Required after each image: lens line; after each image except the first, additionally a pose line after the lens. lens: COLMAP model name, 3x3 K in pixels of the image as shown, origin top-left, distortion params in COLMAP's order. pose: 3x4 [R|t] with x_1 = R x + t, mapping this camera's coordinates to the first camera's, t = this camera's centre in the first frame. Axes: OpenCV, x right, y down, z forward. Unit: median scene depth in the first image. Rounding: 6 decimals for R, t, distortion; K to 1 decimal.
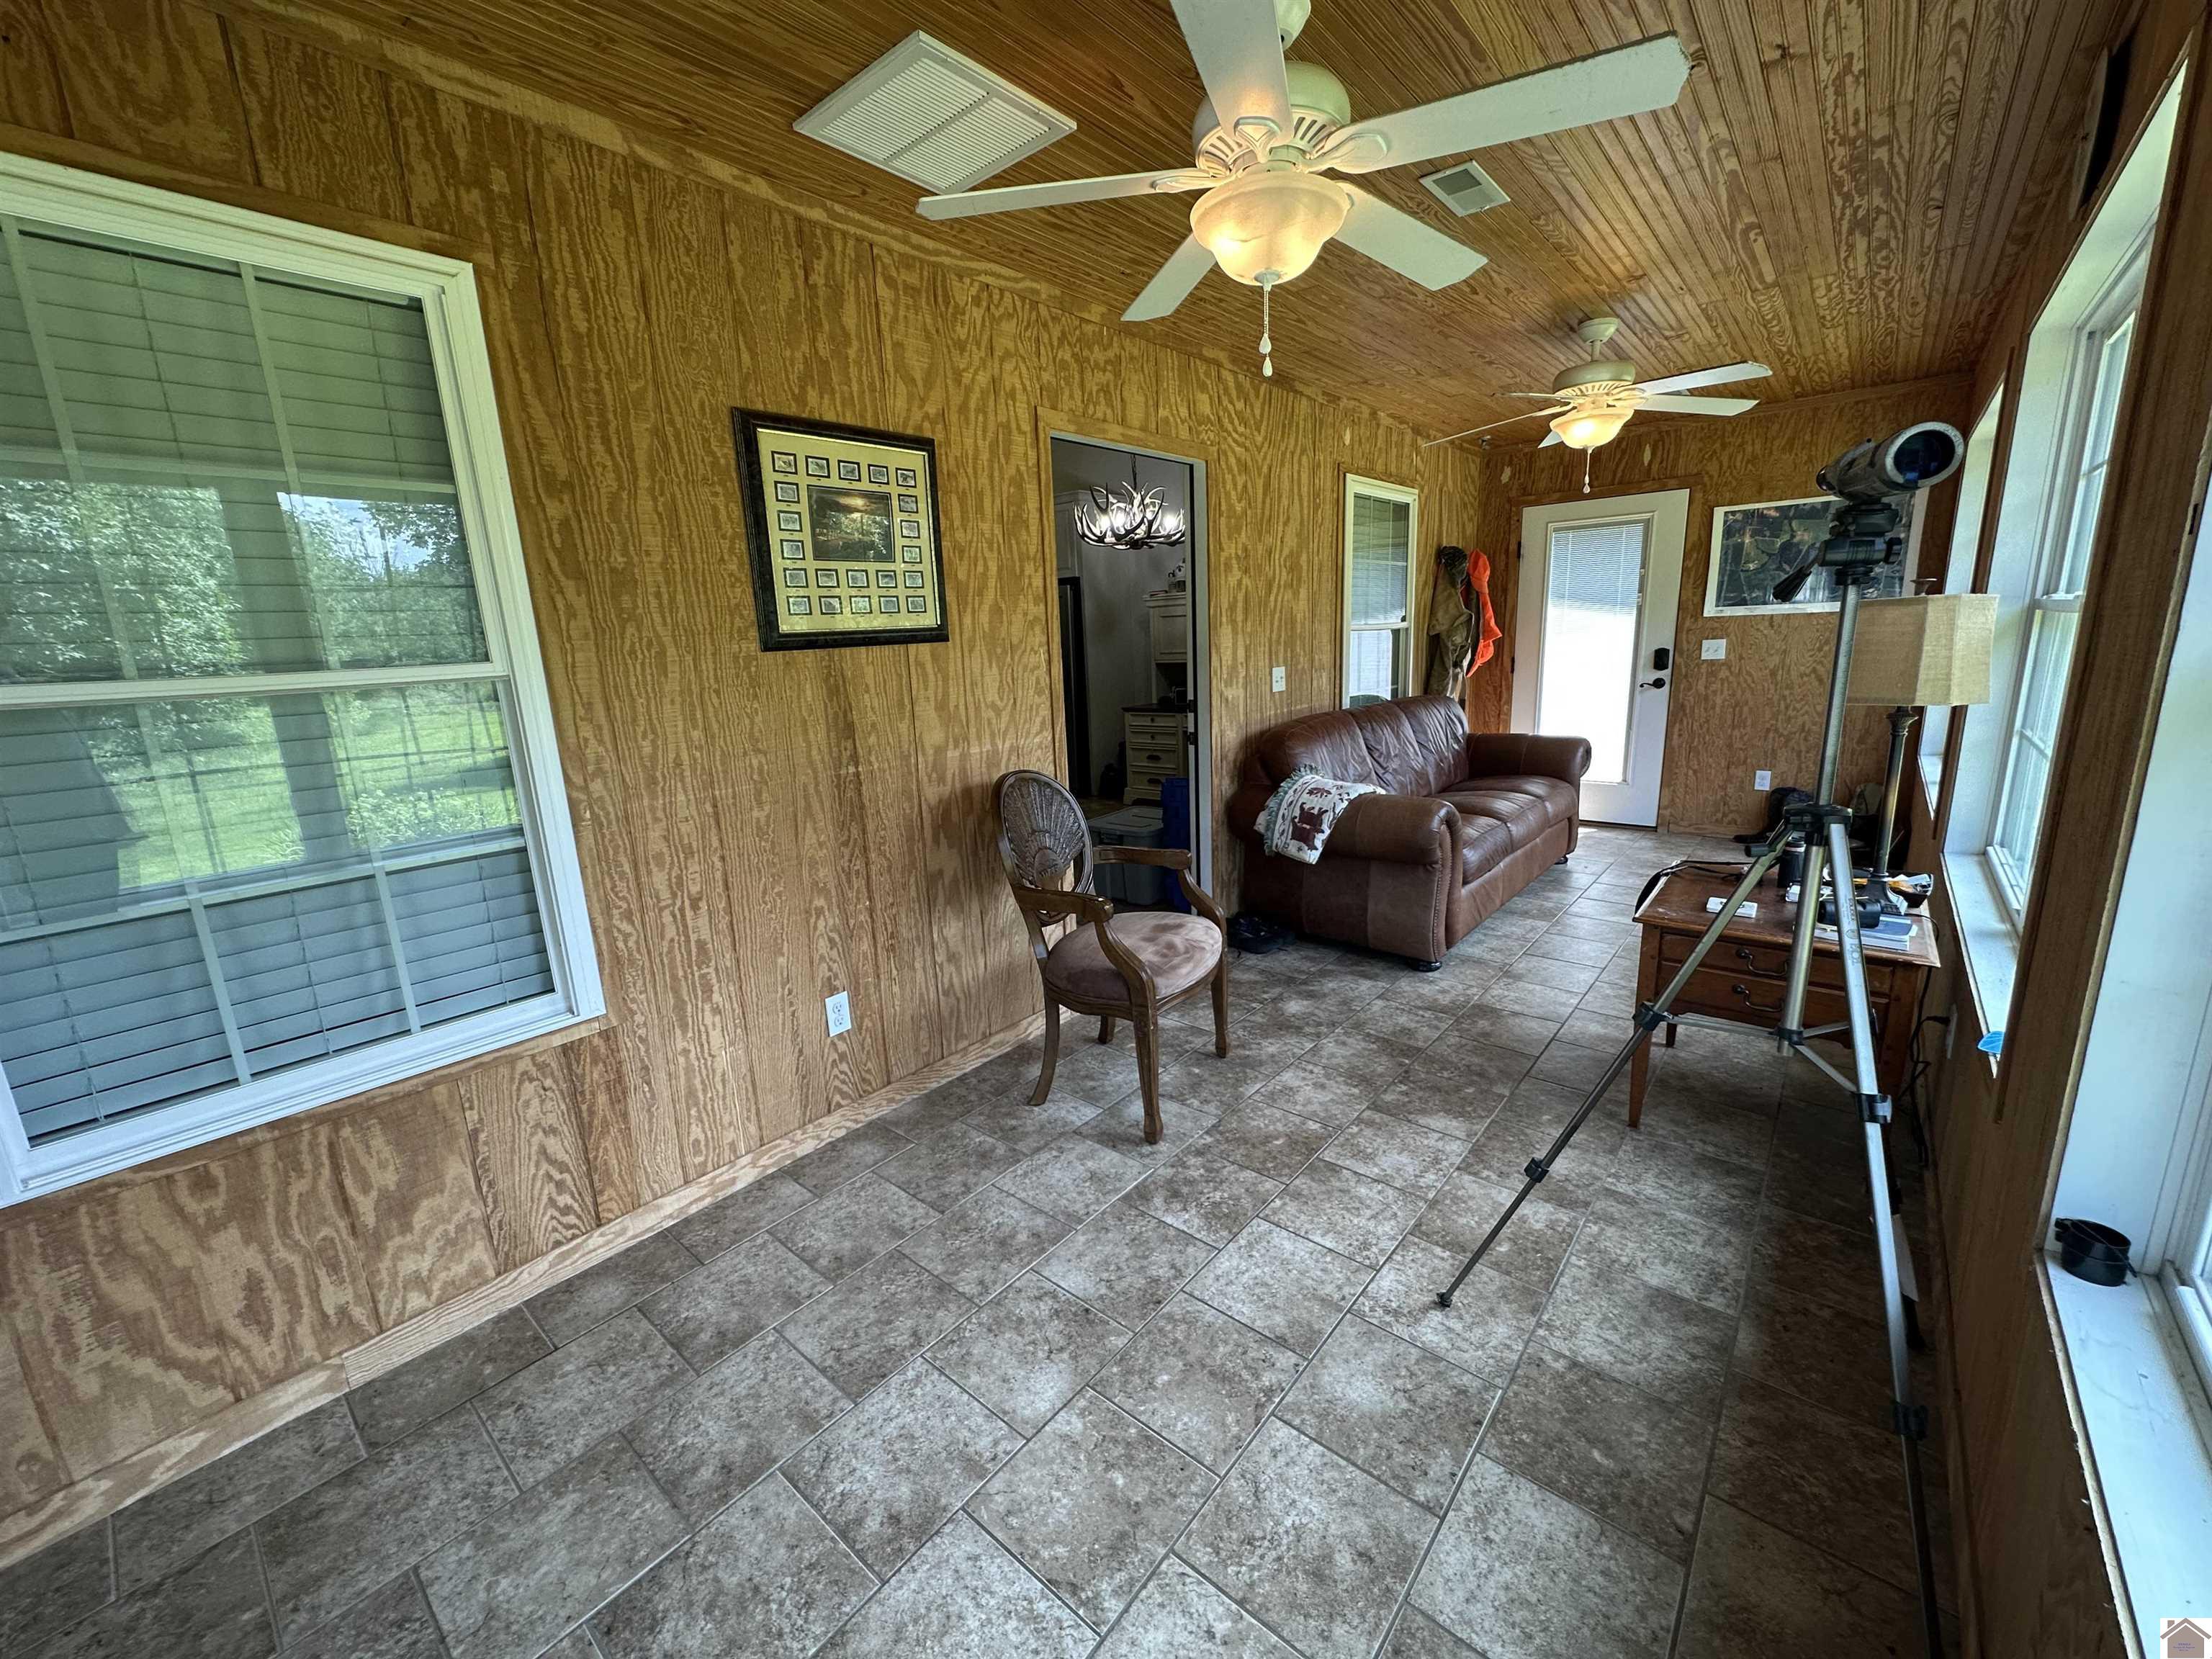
lens RADIAL K [[876.0, 0, 1106.8], [0, 876.0, 831.2], [0, 0, 1]] dist [-0.000971, 0.000216]
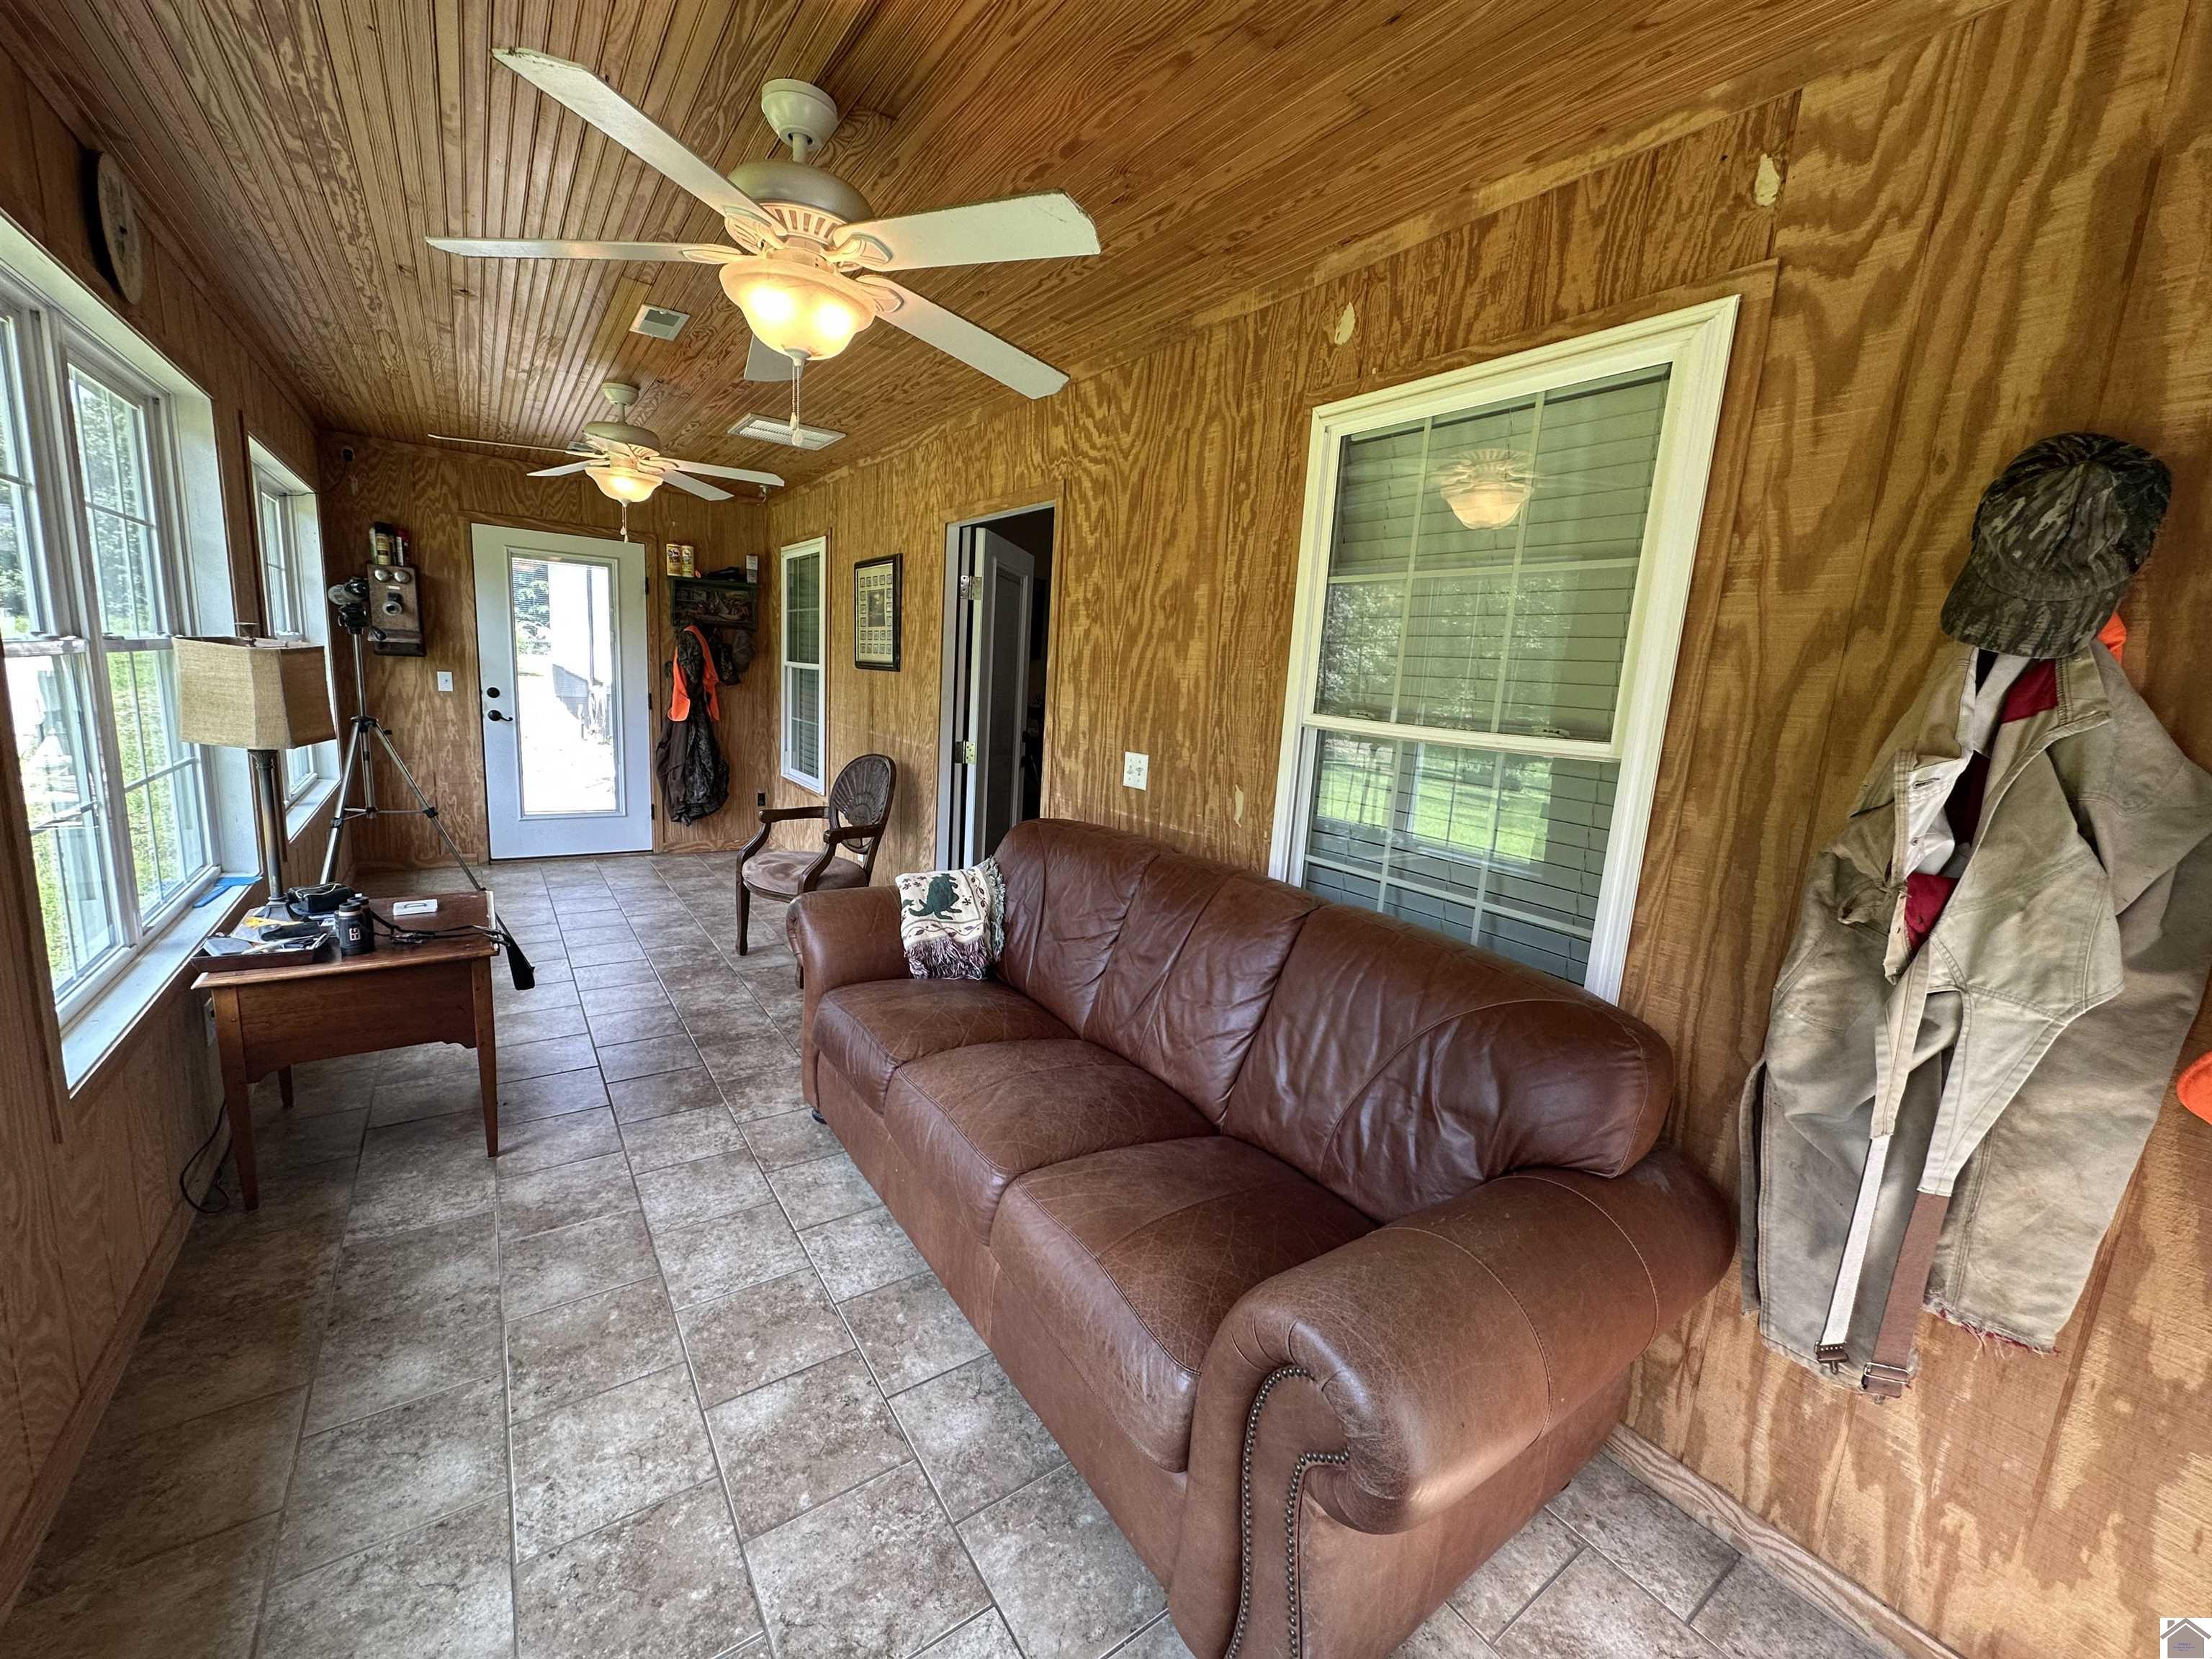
lens RADIAL K [[876.0, 0, 1109.8], [0, 876.0, 822.3], [0, 0, 1]] dist [-0.000971, 0.000216]
pose [[-0.243257, 0.198870, -0.949356, 0.955705], [-0.258183, 0.930171, 0.261006, -0.343864], [0.934969, 0.308599, -0.174926, 1.236086]]
